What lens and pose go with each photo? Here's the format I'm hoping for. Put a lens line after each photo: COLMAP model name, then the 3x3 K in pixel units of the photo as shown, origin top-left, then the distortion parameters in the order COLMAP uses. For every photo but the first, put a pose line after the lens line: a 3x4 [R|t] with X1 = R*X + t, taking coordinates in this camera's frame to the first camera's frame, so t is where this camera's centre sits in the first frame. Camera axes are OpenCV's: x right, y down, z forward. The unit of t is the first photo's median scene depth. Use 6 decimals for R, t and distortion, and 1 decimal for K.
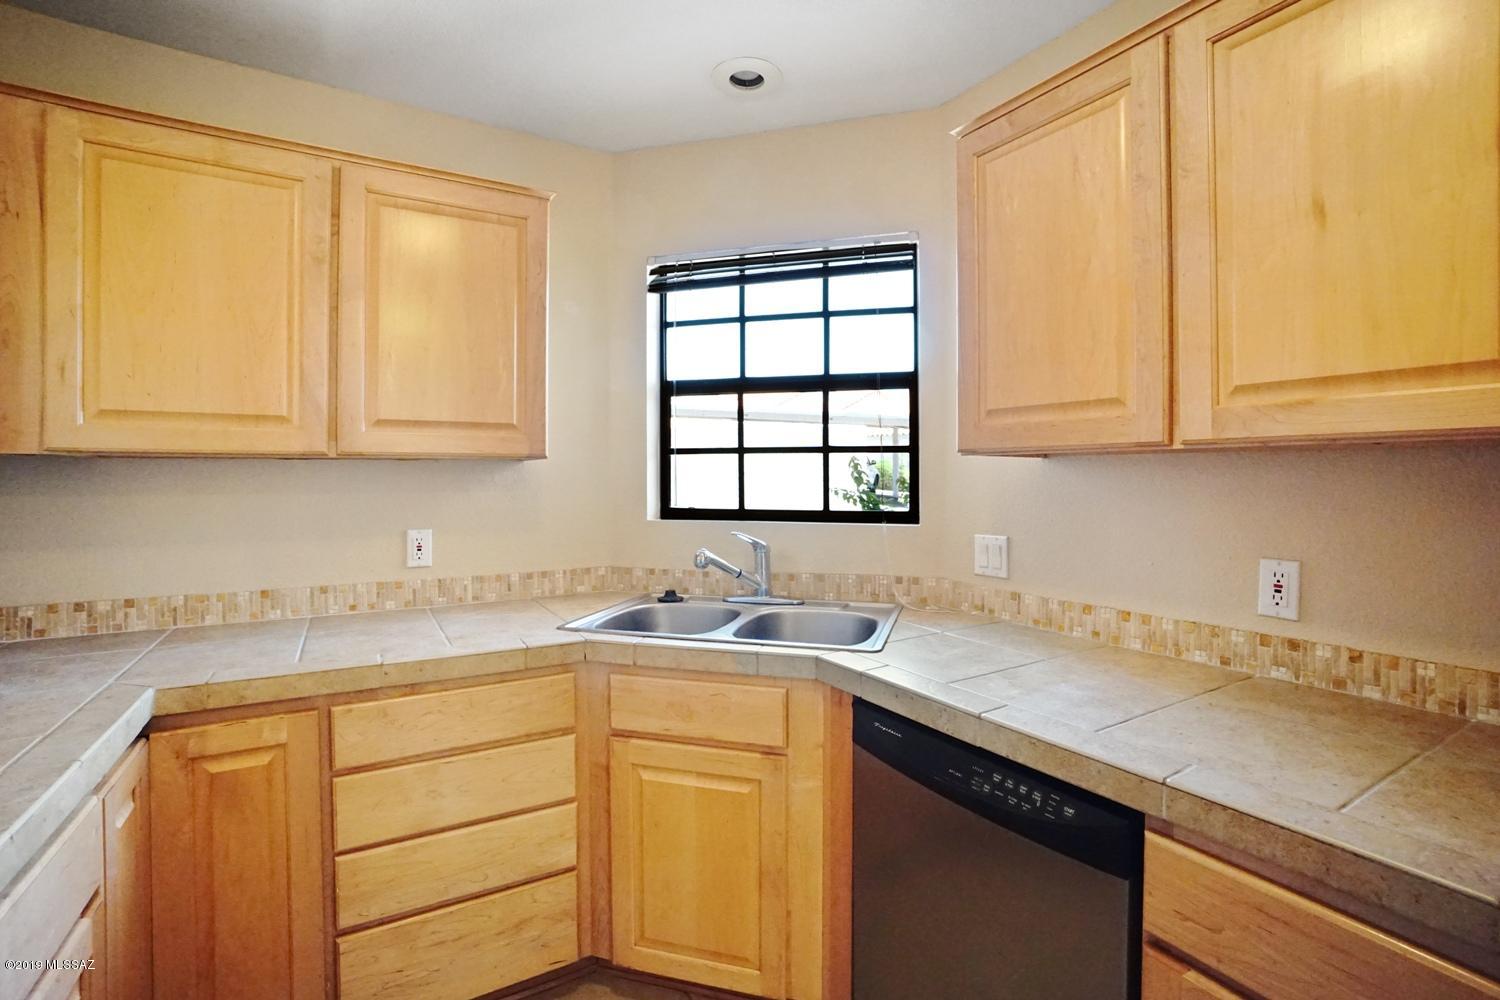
lens RADIAL K [[676.8, 0, 750.5], [0, 676.8, 481.3], [0, 0, 1]] dist [-0.034891, 0.001688]
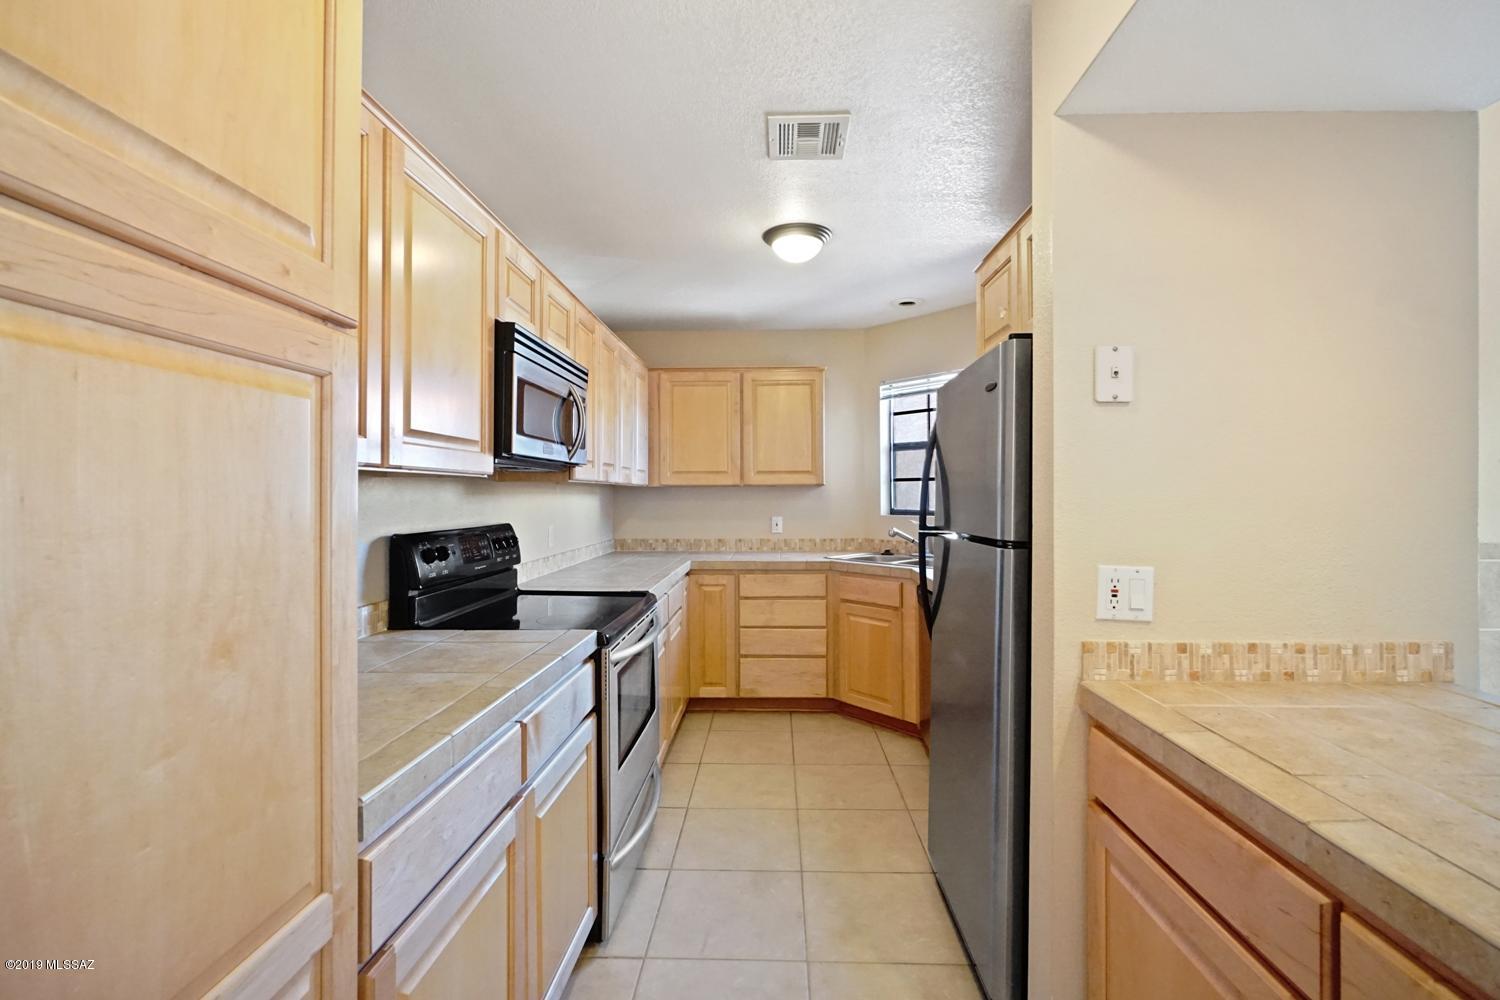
lens RADIAL K [[676.8, 0, 749.2], [0, 676.8, 495.8], [0, 0, 1]] dist [-0.034891, 0.001688]
pose [[0.832659, -0.003086, -0.553778, 0.862004], [0.001879, 0.999994, -0.002746, 0.008513], [0.553783, 0.001246, 0.832660, -1.185115]]
